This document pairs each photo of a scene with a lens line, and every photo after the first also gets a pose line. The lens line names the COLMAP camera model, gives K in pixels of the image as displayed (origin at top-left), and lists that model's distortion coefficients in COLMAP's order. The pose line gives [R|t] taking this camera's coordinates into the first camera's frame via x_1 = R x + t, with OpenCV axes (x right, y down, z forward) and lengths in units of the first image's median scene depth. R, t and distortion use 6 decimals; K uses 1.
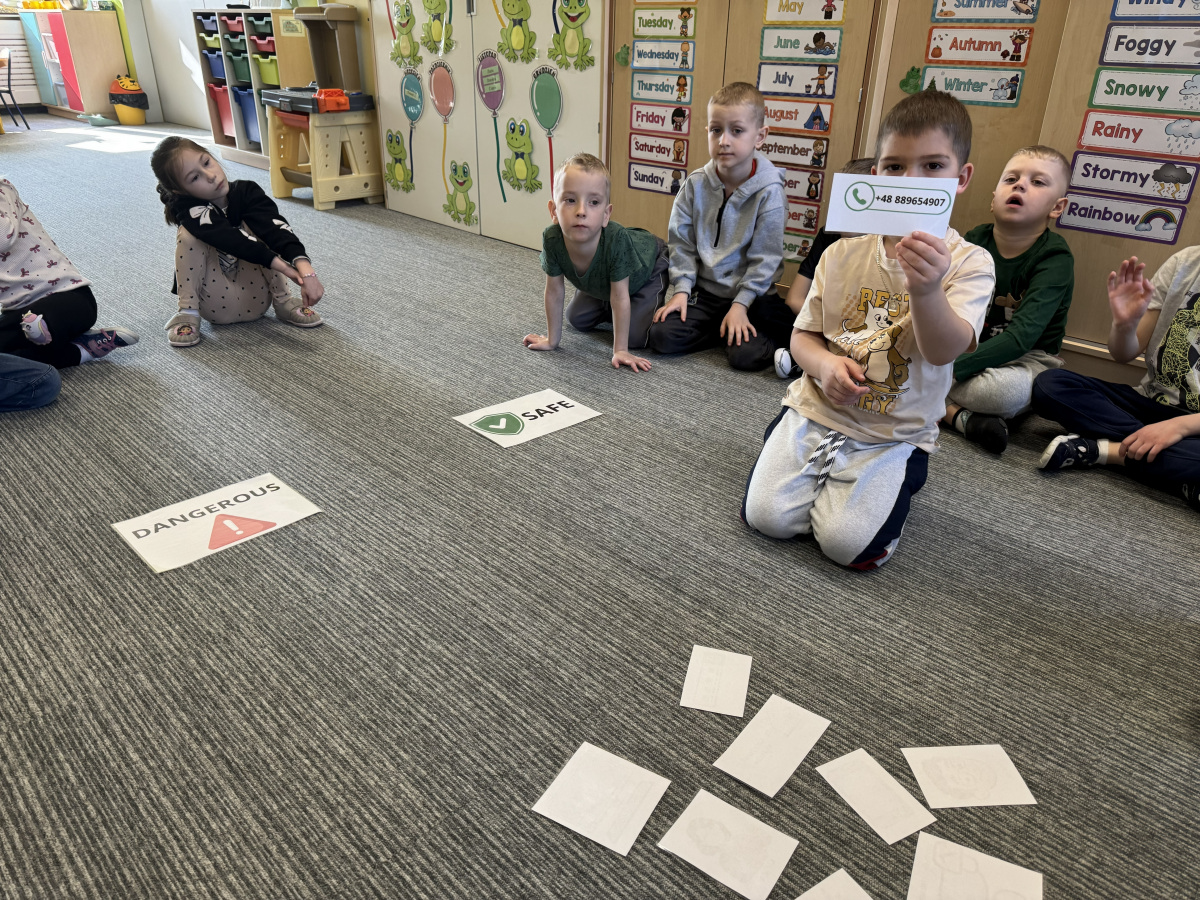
lens RADIAL K [[902.5, 0, 600.0], [0, 902.5, 450.0], [0, 0, 1]] dist [0.082792, -0.085513]
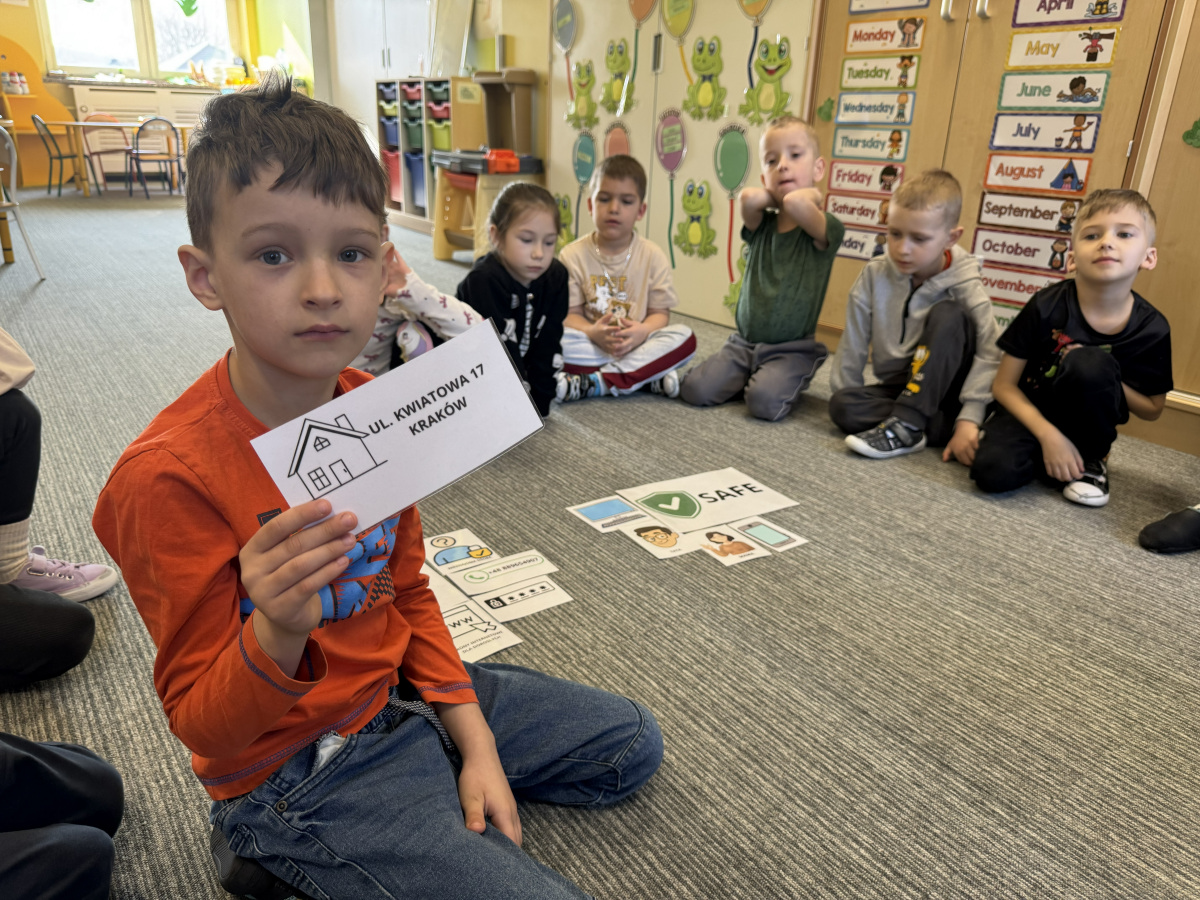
lens RADIAL K [[902.5, 0, 600.0], [0, 902.5, 450.0], [0, 0, 1]] dist [0.082792, -0.085513]
pose [[0.988215, 0.071216, -0.135496, -0.050000], [-0.083909, 0.992365, -0.090390, -0.000450], [0.128024, 0.100694, 0.986646, 0.122554]]
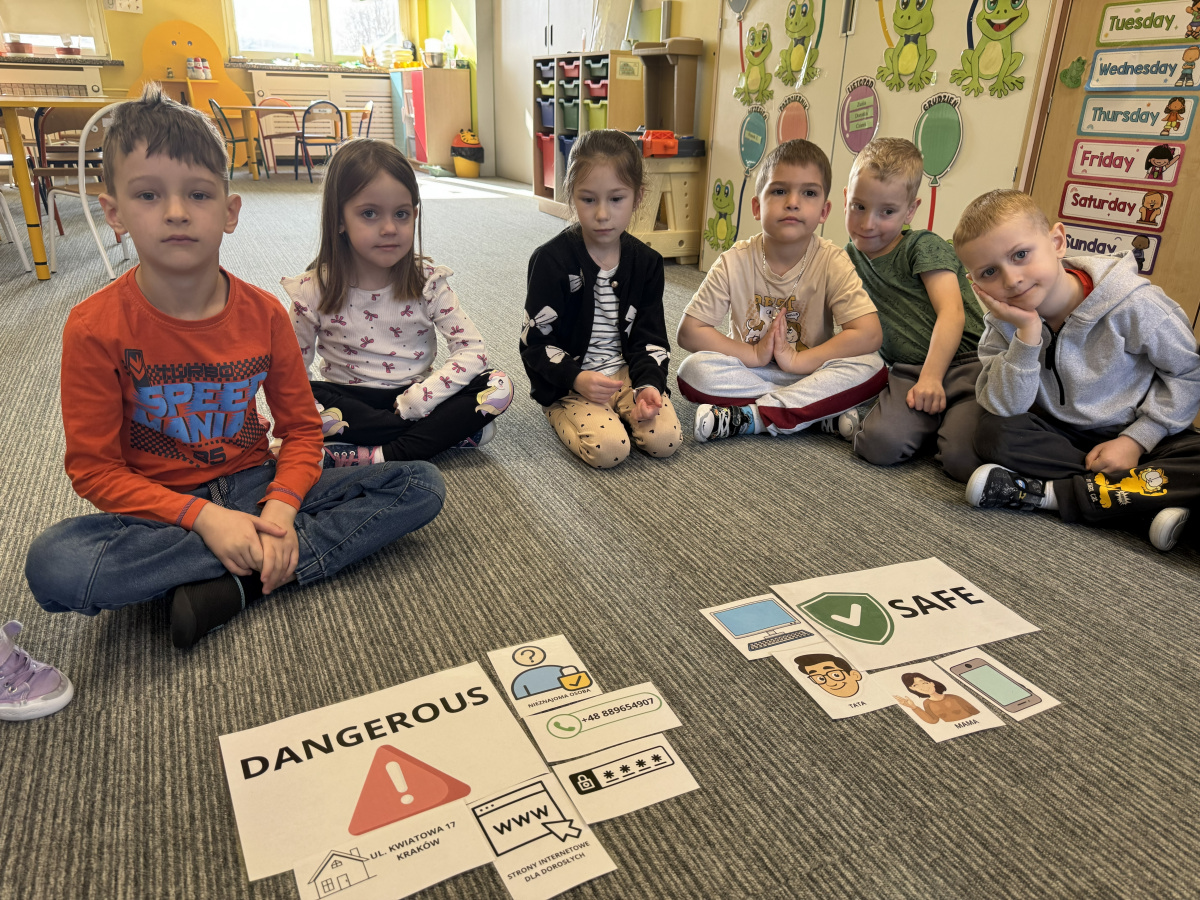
lens RADIAL K [[889.9, 0, 600.1], [0, 889.9, 433.6], [0, 0, 1]] dist [0.127683, -0.184723]
pose [[0.946393, 0.124040, -0.298251, -0.076221], [-0.150707, 0.986234, -0.068049, -0.059856], [0.285705, 0.109350, 0.952059, 0.269279]]
